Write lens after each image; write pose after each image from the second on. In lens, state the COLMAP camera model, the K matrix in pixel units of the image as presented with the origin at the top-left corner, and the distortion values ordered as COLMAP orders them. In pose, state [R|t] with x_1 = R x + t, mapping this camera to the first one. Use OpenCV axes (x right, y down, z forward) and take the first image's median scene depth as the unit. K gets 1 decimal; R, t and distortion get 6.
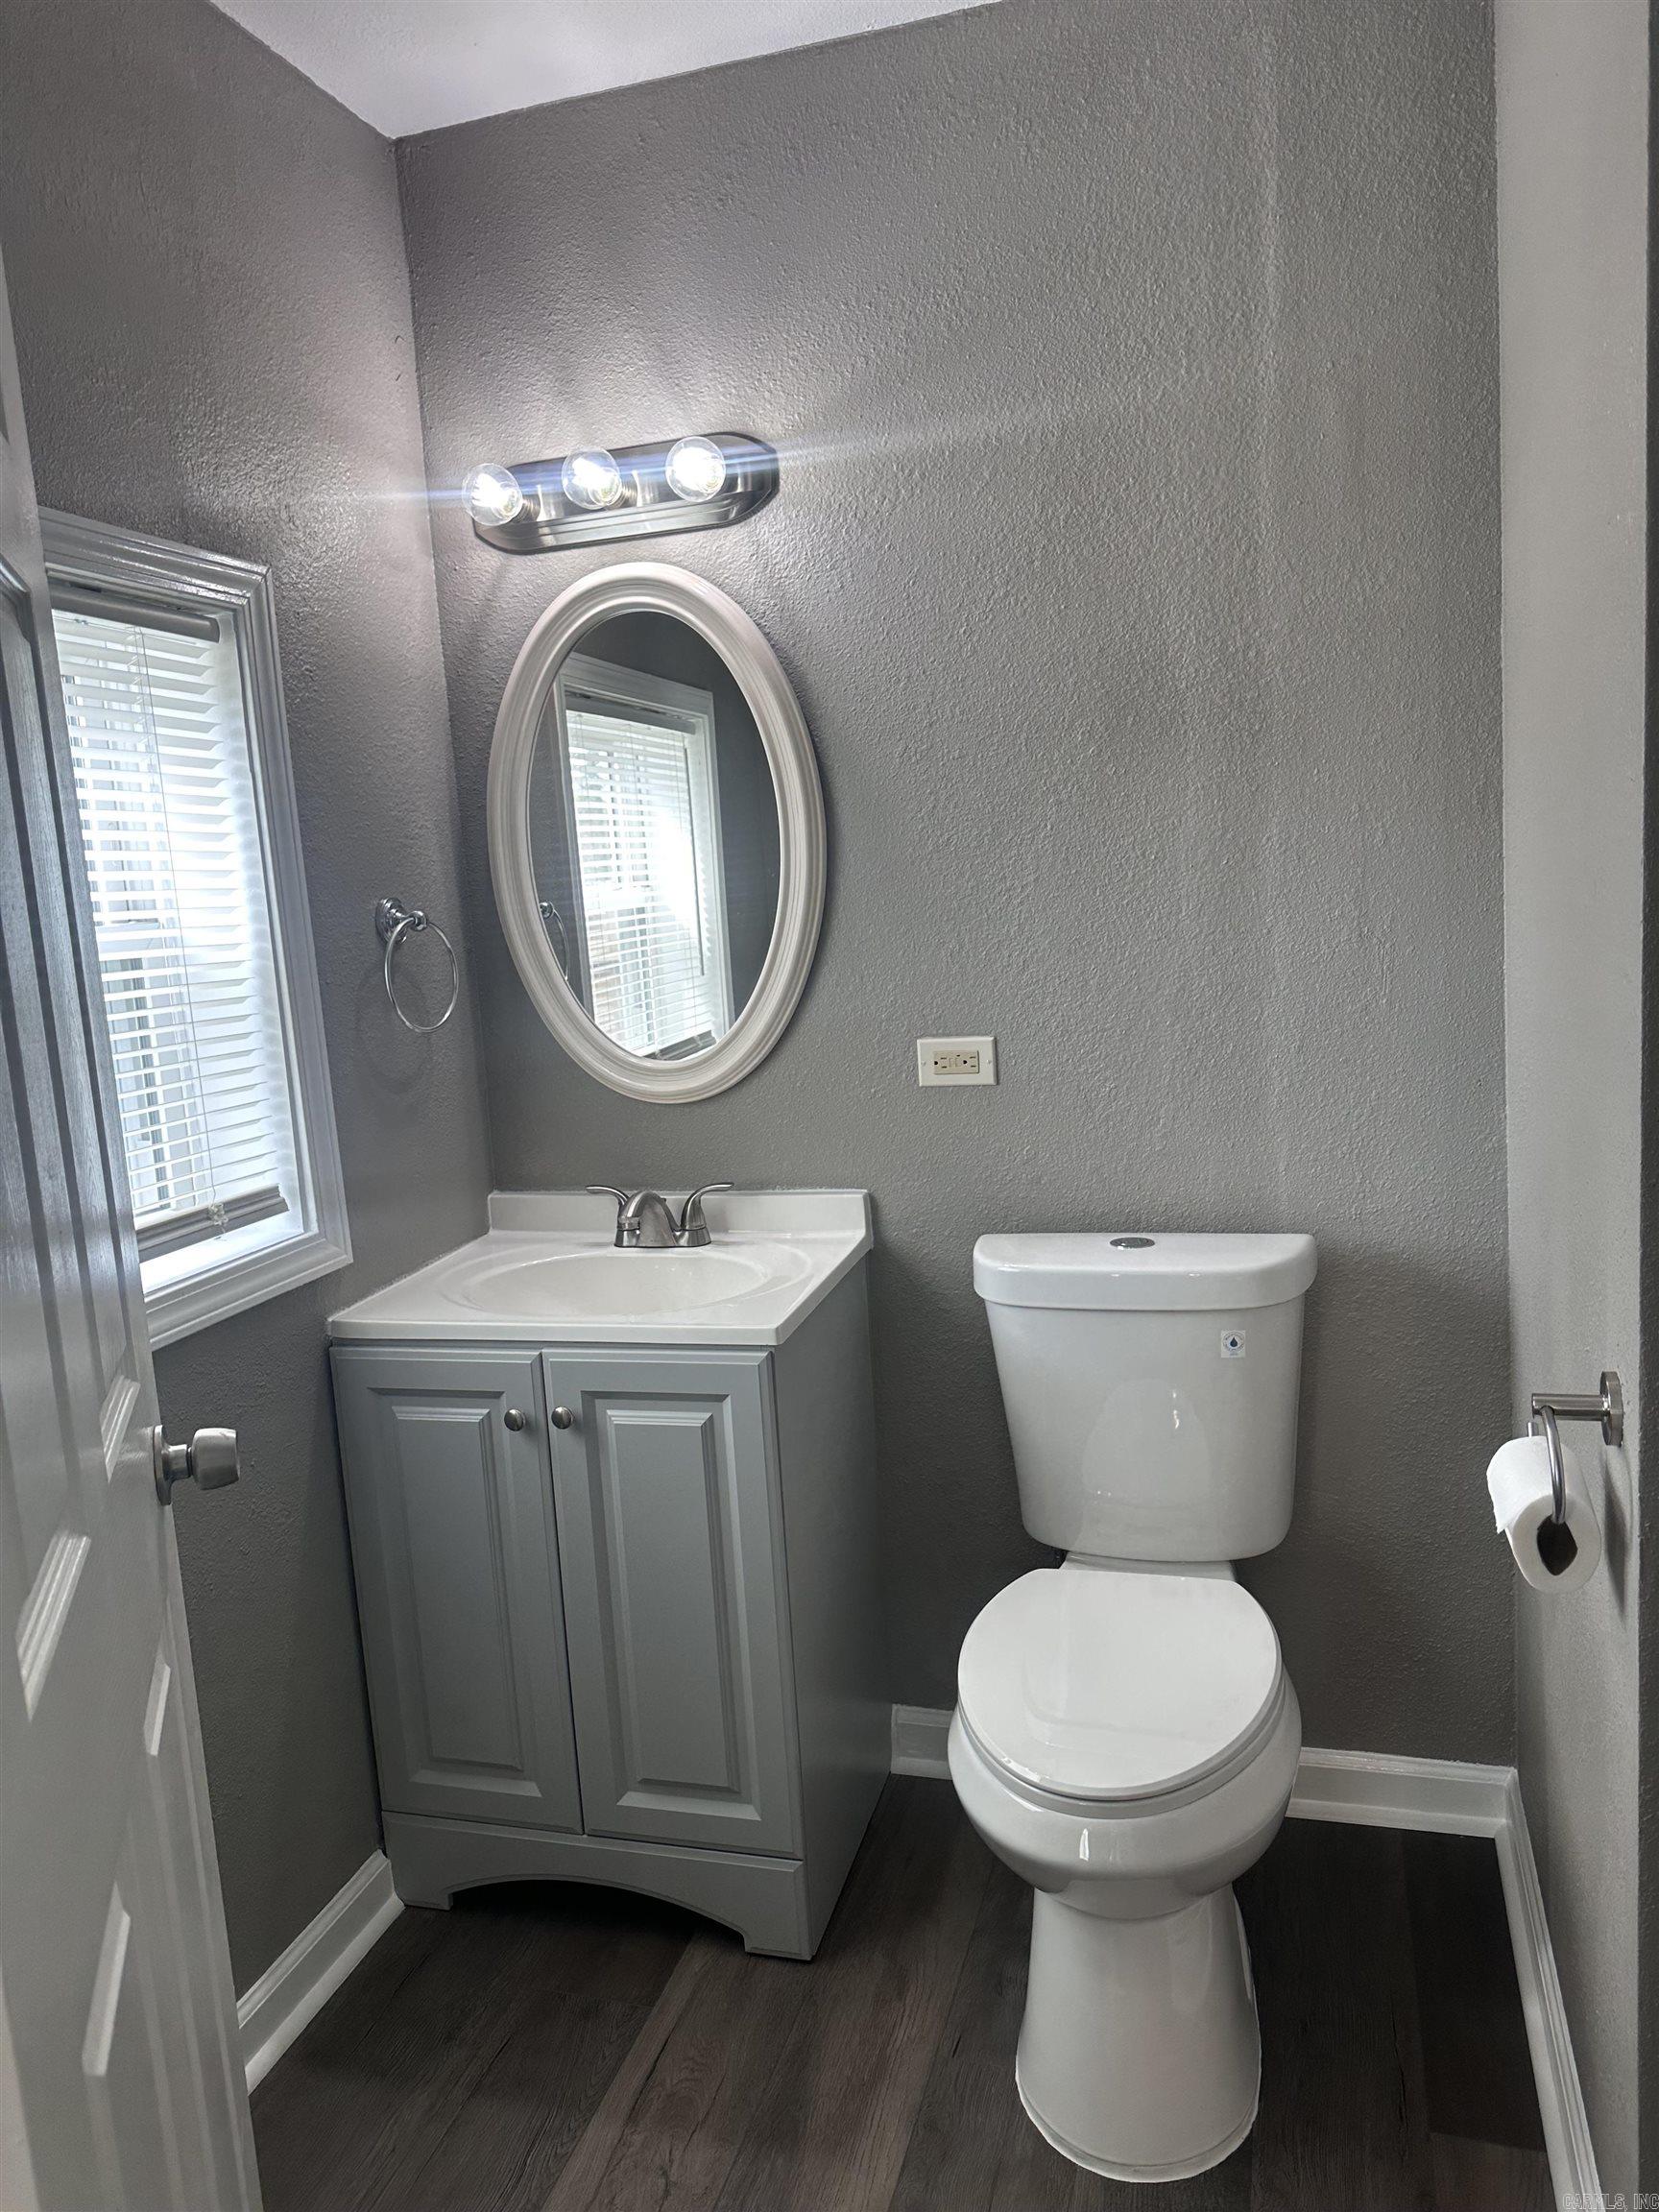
lens RADIAL K [[1551.2, 0, 833.1], [0, 1551.2, 1098.3], [0, 0, 1]] dist [0.063870, -0.068773]
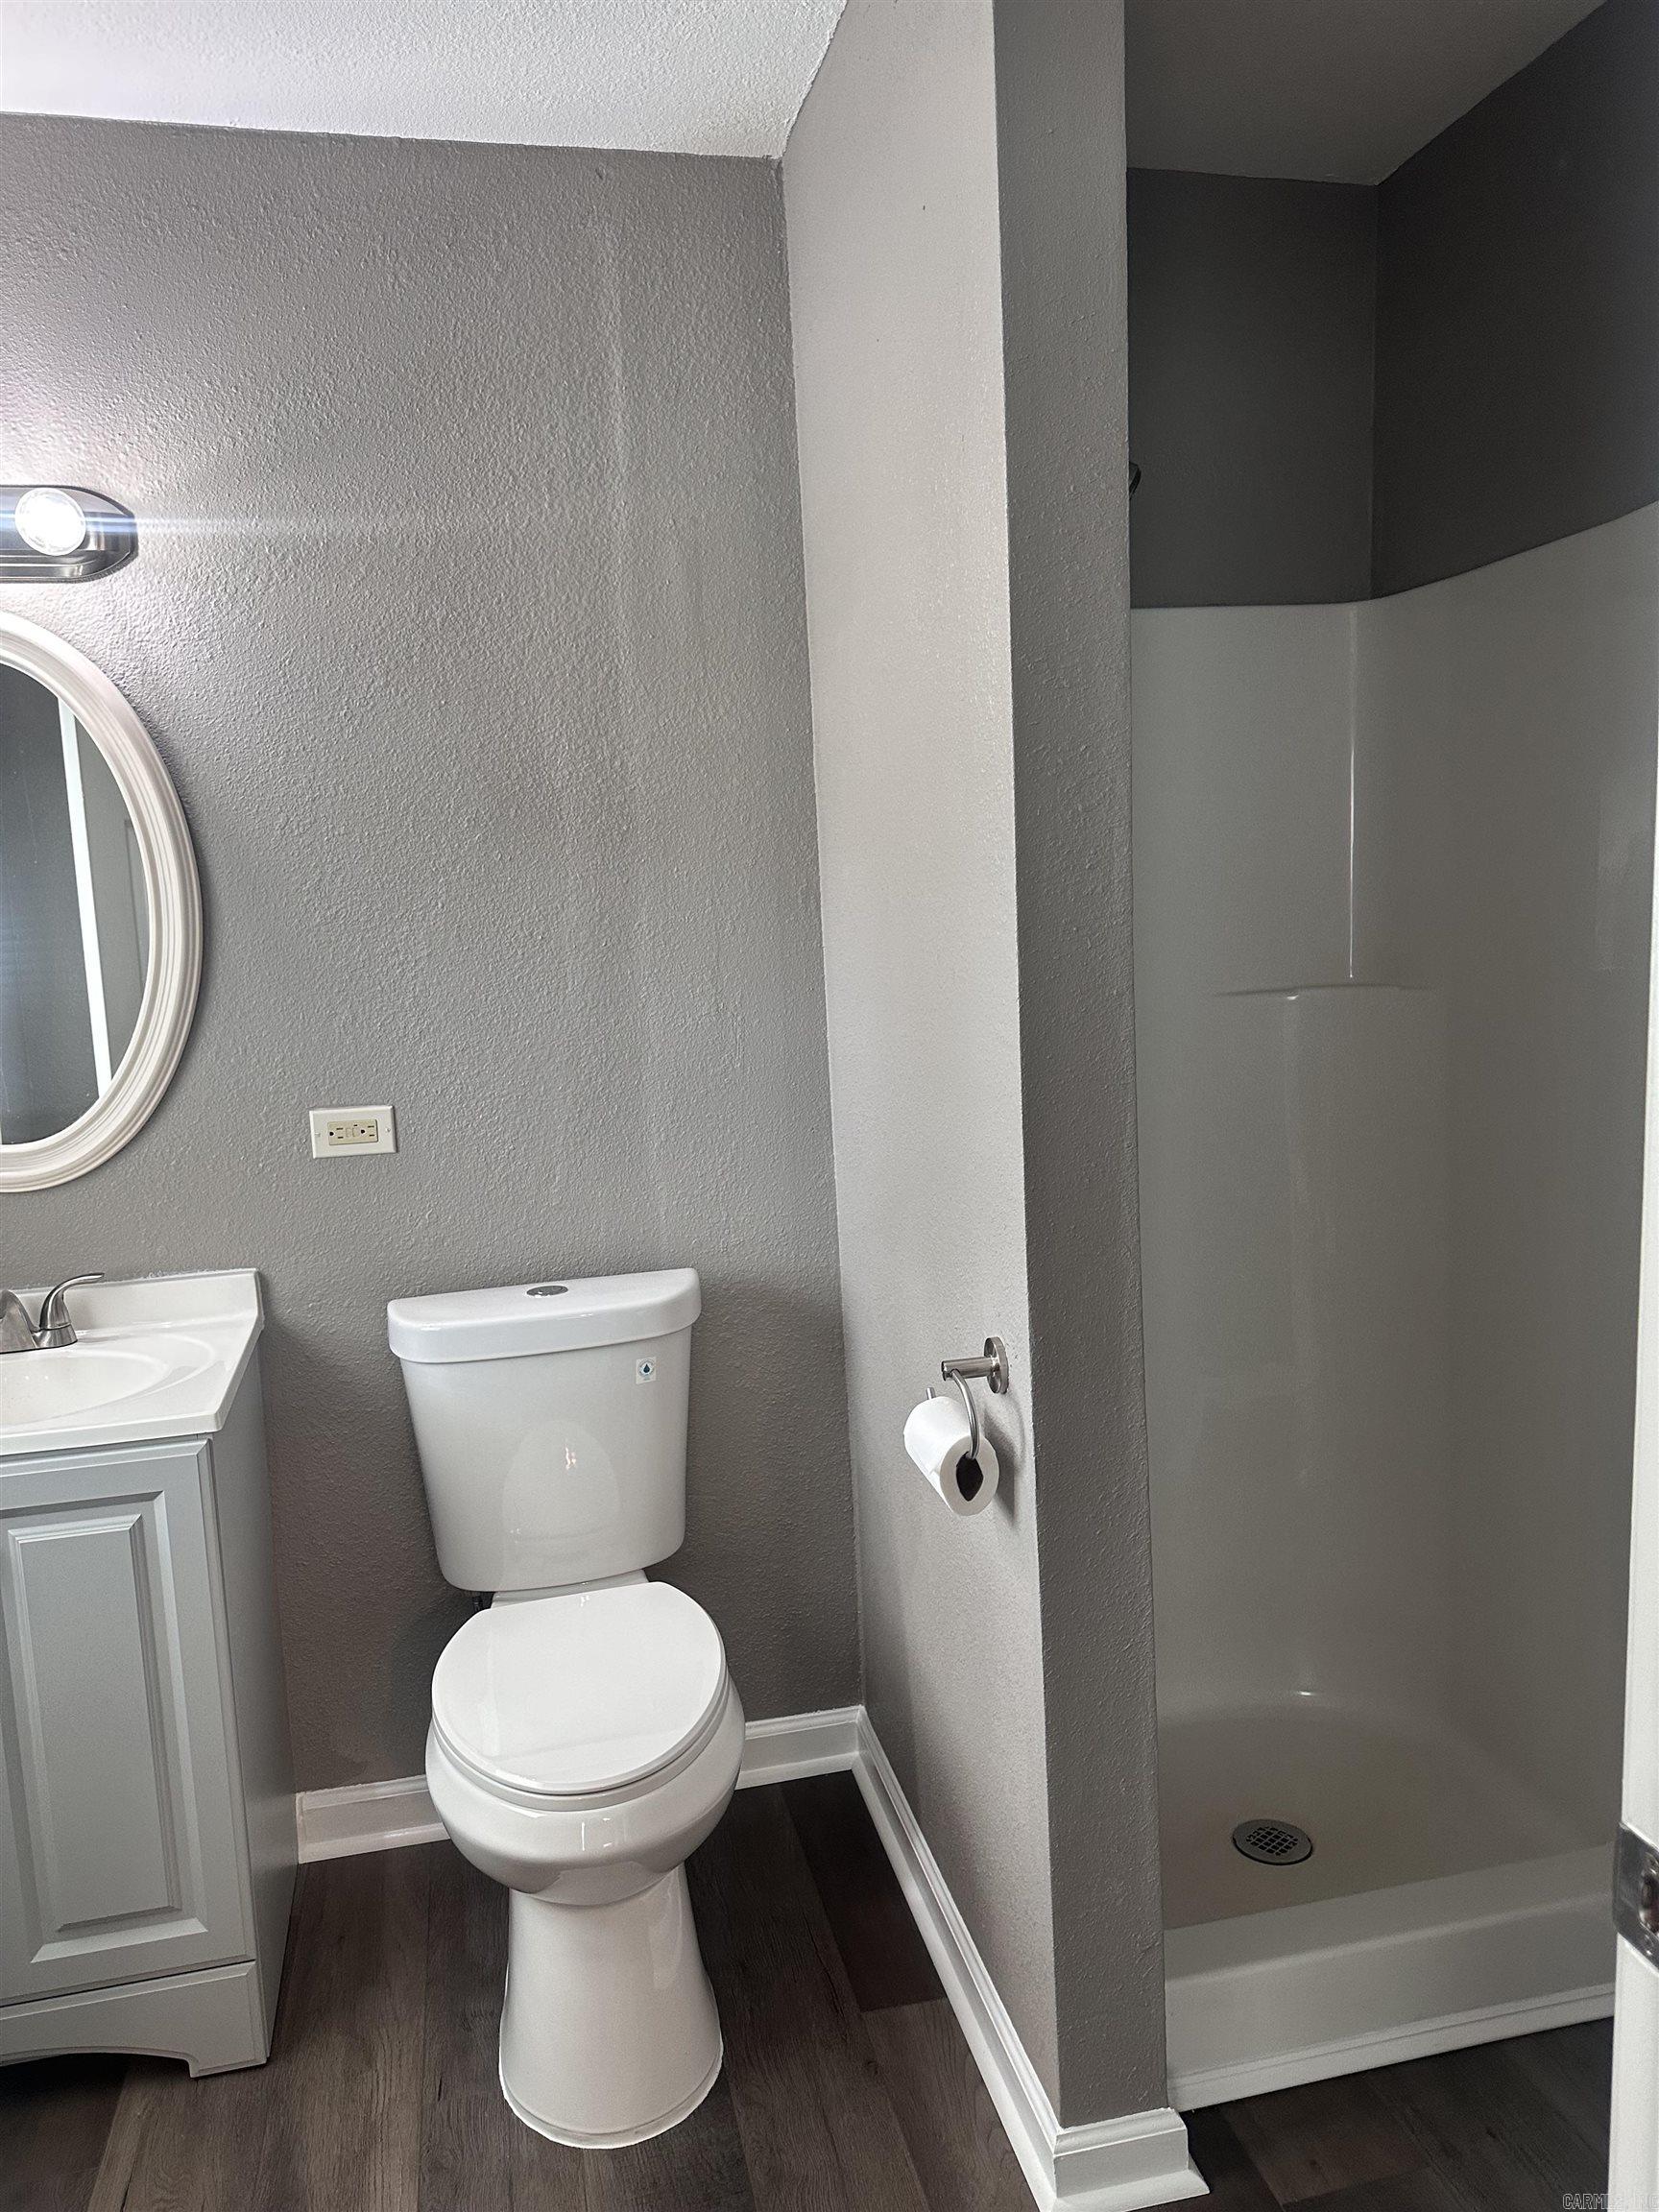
lens RADIAL K [[1551.2, 0, 833.1], [0, 1551.2, 1098.3], [0, 0, 1]] dist [0.063870, -0.068773]
pose [[0.868642, -0.036682, 0.494081, -0.164346], [0.057431, 0.997988, -0.026875, -0.000118], [-0.492101, 0.051720, 0.869000, -0.046942]]
